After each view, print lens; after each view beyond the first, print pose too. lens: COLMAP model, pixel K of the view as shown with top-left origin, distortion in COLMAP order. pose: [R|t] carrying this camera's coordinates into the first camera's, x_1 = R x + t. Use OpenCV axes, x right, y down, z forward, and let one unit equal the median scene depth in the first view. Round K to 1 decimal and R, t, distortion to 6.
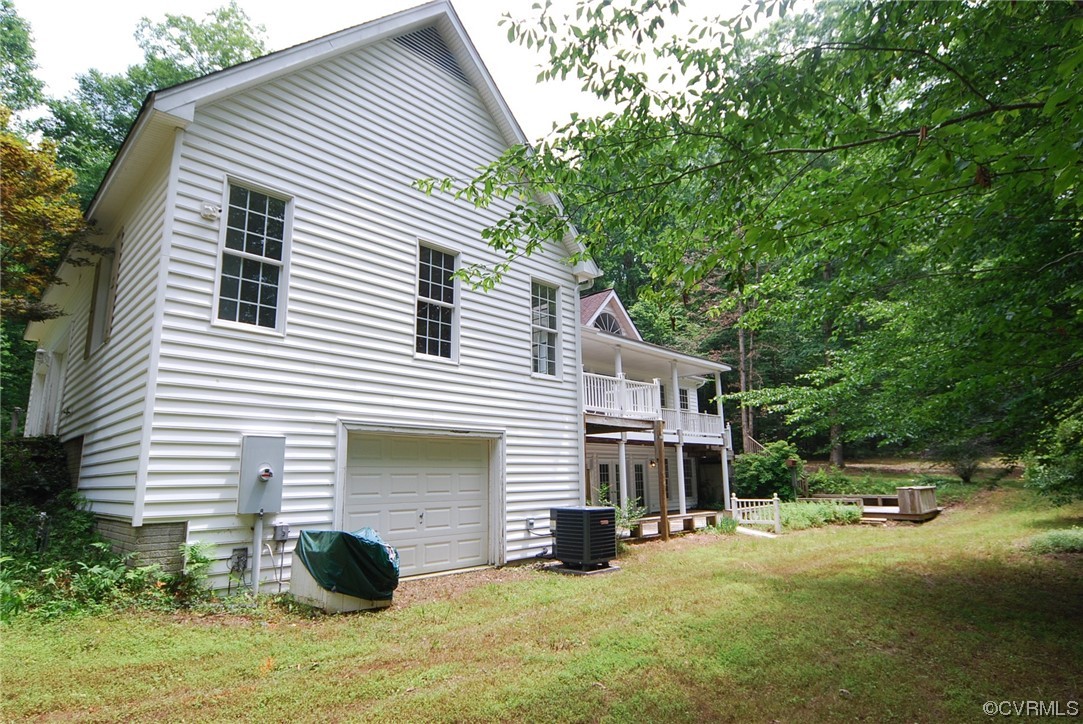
lens RADIAL K [[578.3, 0, 540.3], [0, 578.3, 363.3], [0, 0, 1]] dist [-0.010581, 0.004279]
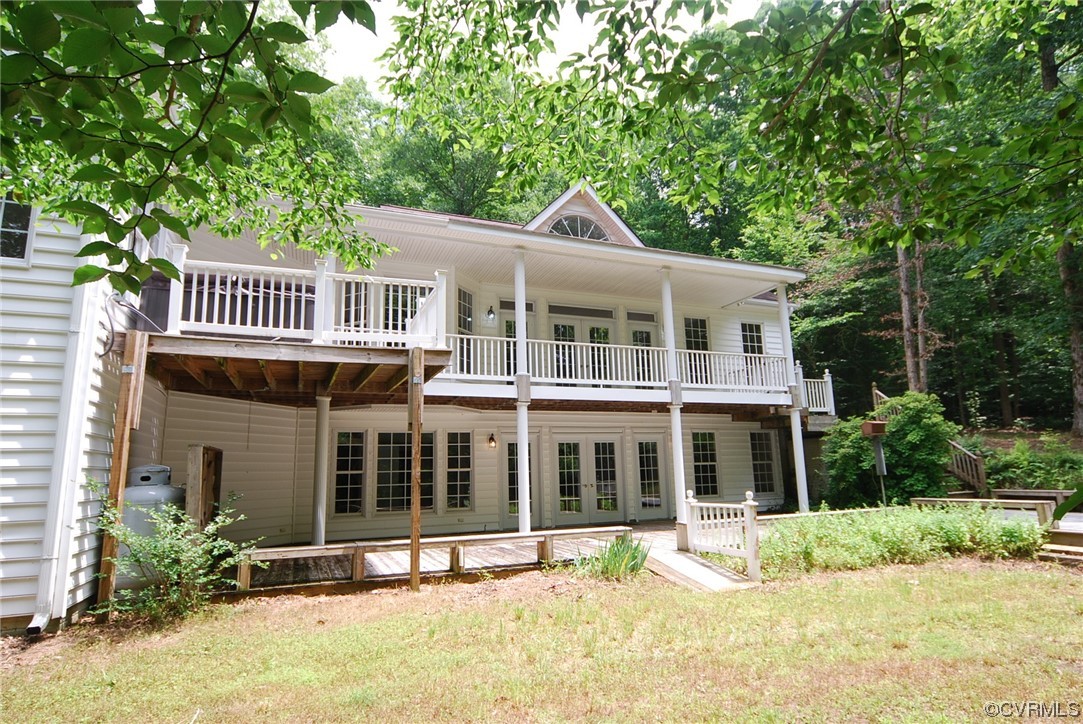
lens RADIAL K [[578.3, 0, 546.9], [0, 578.3, 365.1], [0, 0, 1]] dist [-0.010581, 0.004279]
pose [[0.919015, -0.080051, -0.386009, 0.322545], [0.088457, 0.996072, 0.004033, 0.077755], [0.384170, -0.037851, 0.922486, 0.371082]]
